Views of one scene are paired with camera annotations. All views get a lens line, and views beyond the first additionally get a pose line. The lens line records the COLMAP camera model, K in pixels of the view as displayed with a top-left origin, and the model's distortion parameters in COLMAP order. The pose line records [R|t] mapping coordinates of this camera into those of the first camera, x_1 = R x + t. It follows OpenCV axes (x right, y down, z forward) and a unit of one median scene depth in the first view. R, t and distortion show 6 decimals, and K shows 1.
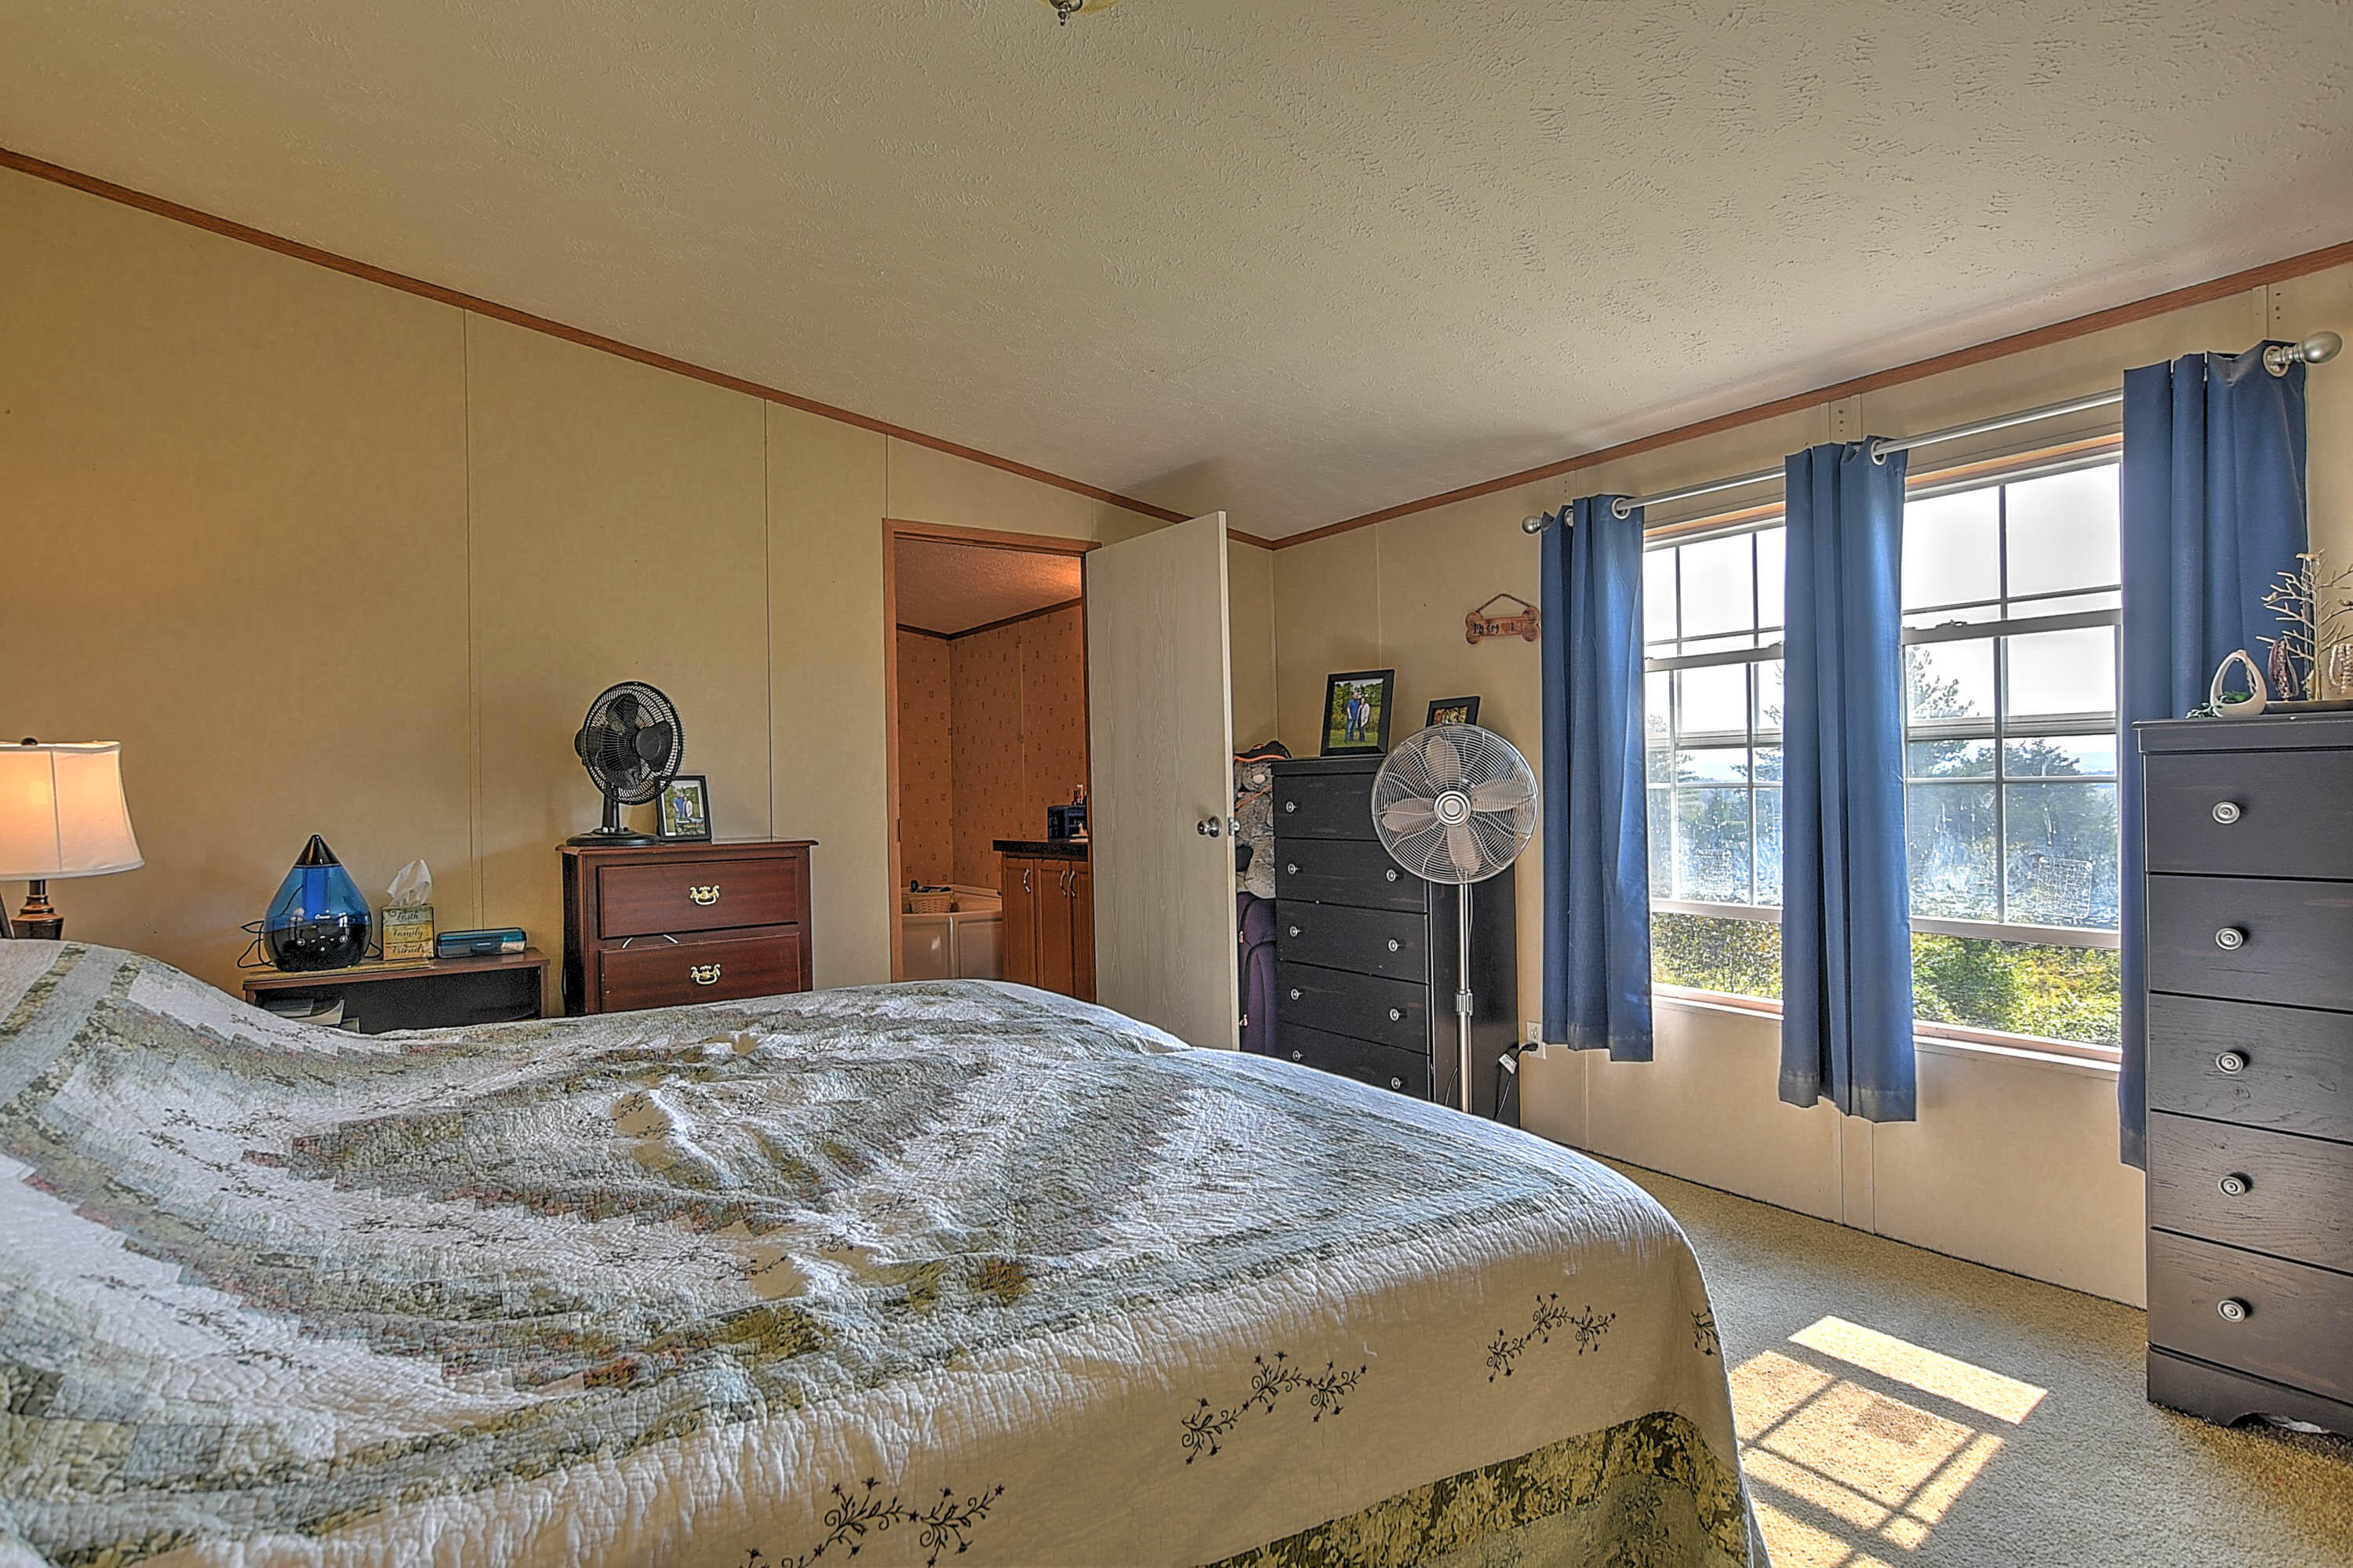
lens RADIAL K [[1240.1, 0, 1176.1], [0, 1240.1, 791.0], [0, 0, 1]] dist [-0.005074, 0.003537]
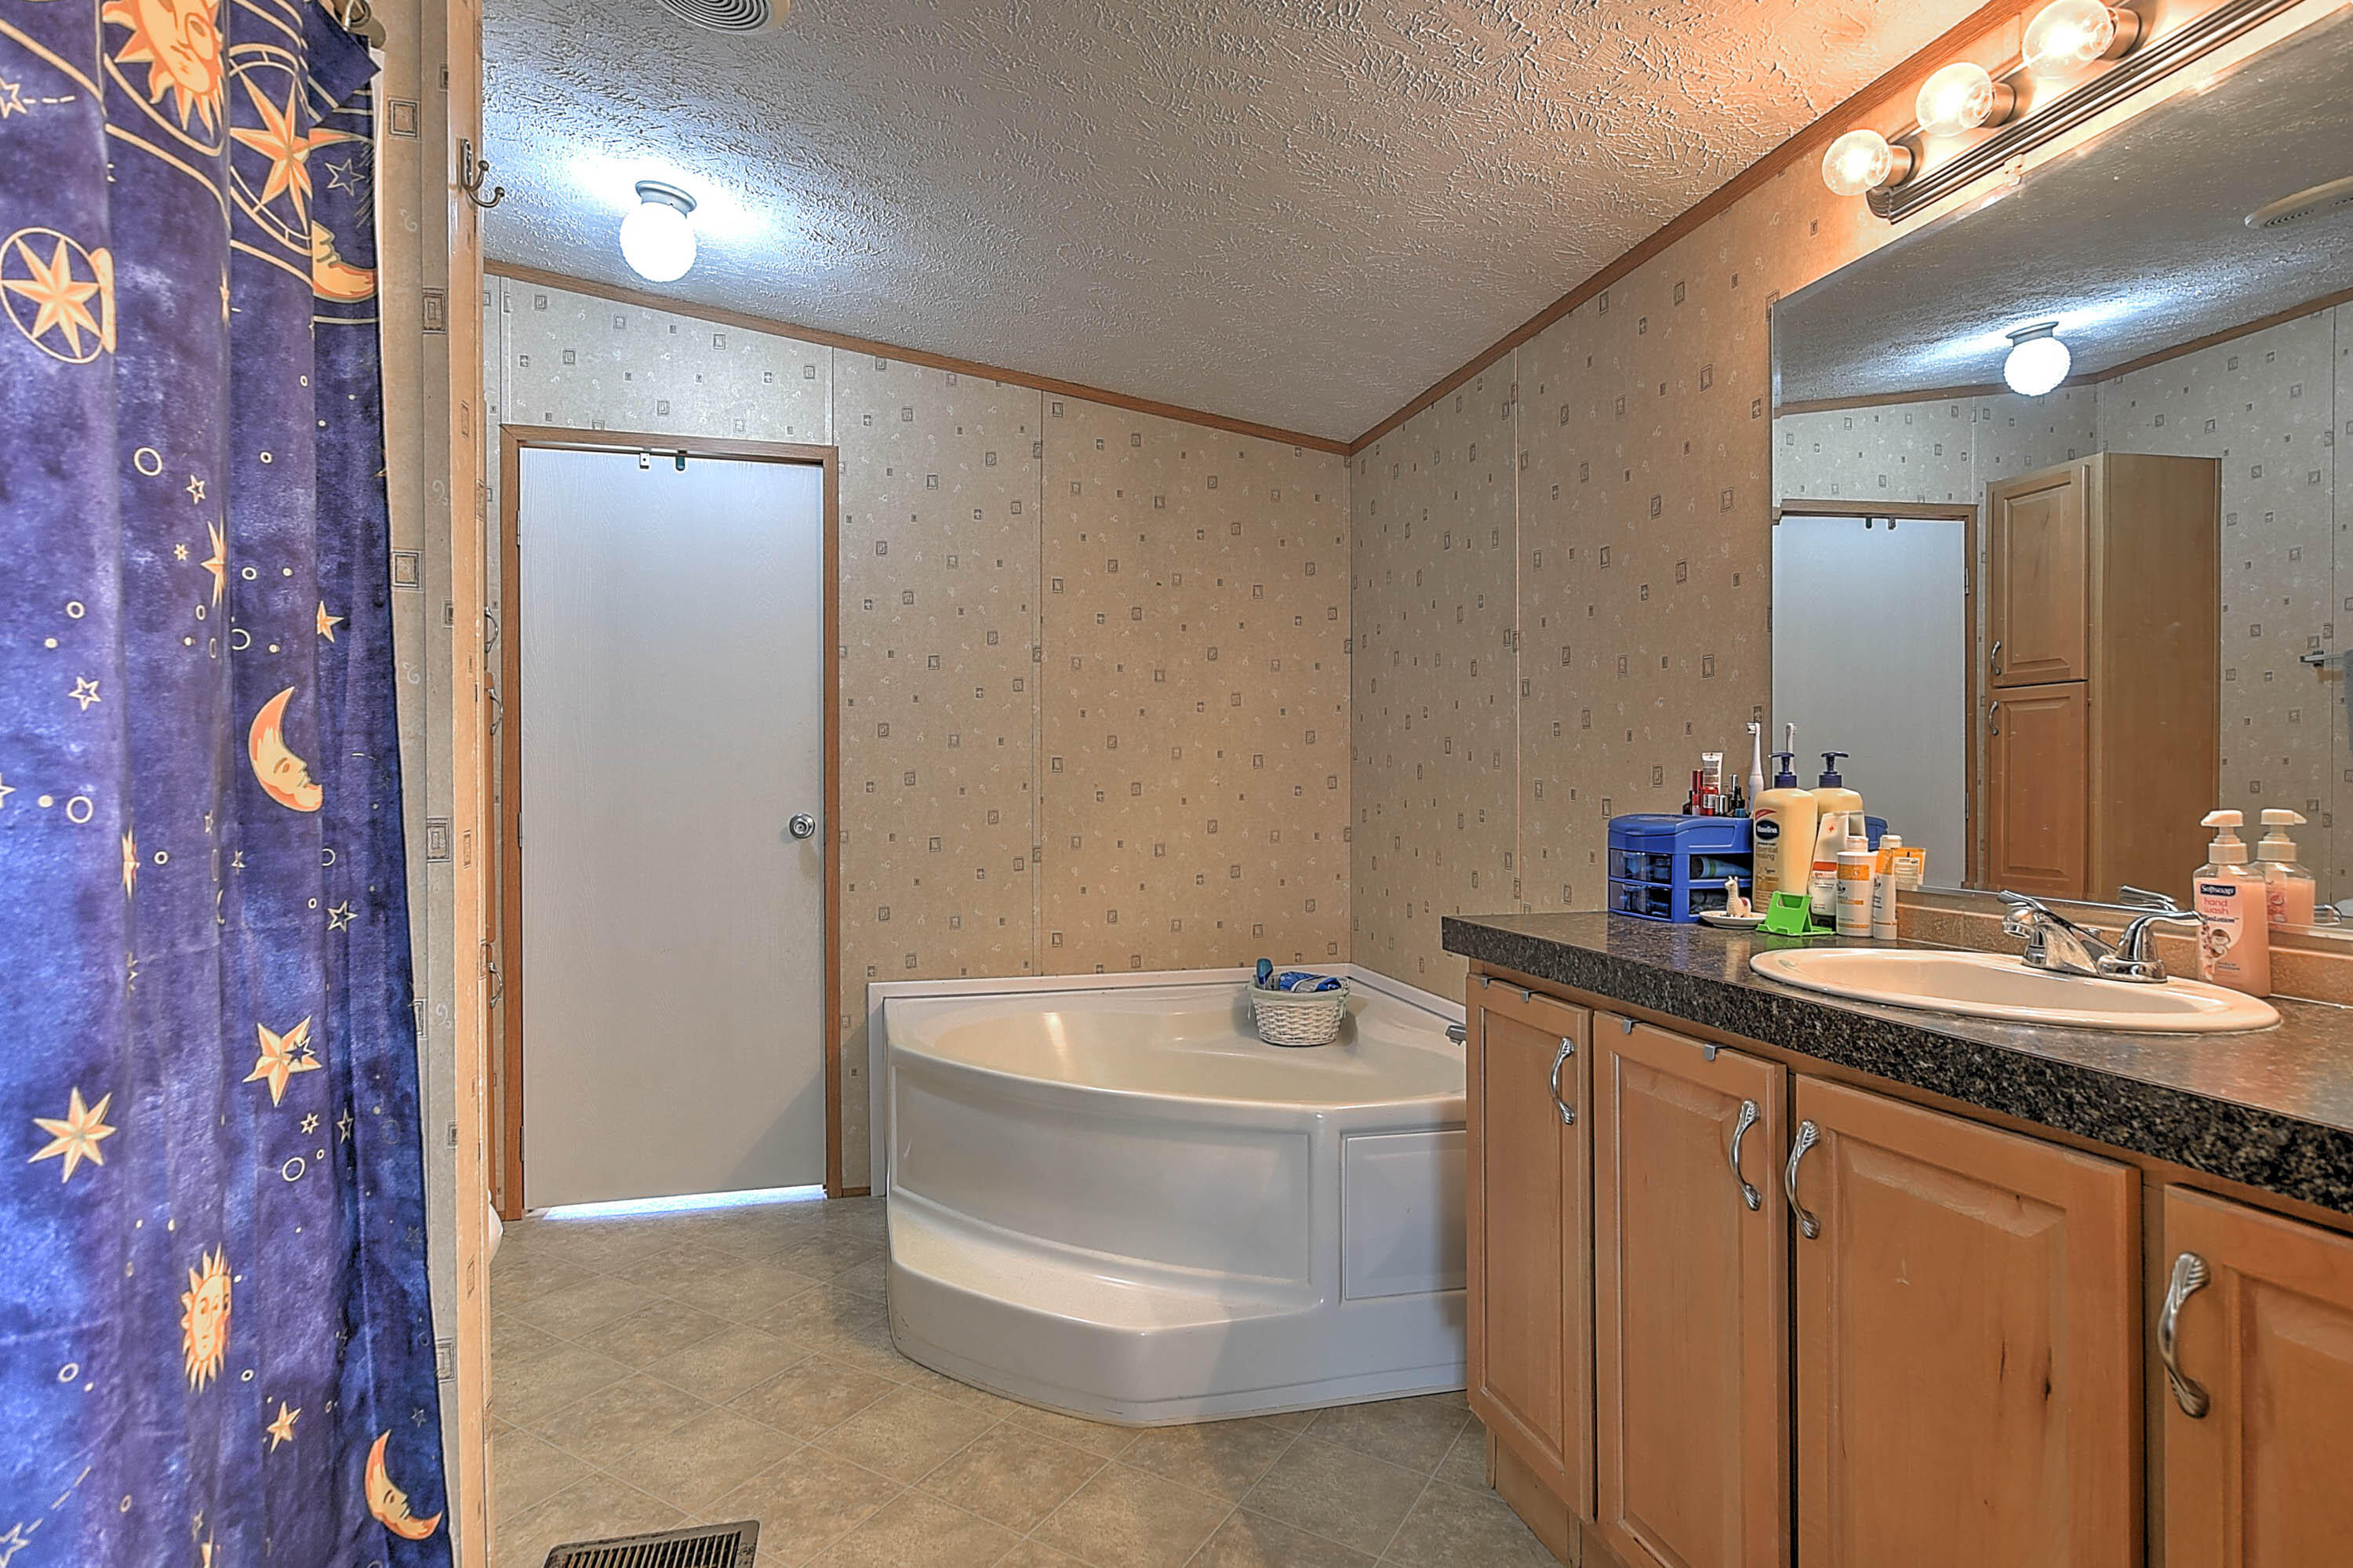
lens RADIAL K [[1240.1, 0, 1172.4], [0, 1240.1, 785.4], [0, 0, 1]] dist [-0.005074, 0.003537]
pose [[0.939769, 0.016858, -0.341393, -0.099712], [-0.013630, 0.999837, 0.011851, 0.001448], [0.341537, -0.006484, 0.939846, 0.642379]]
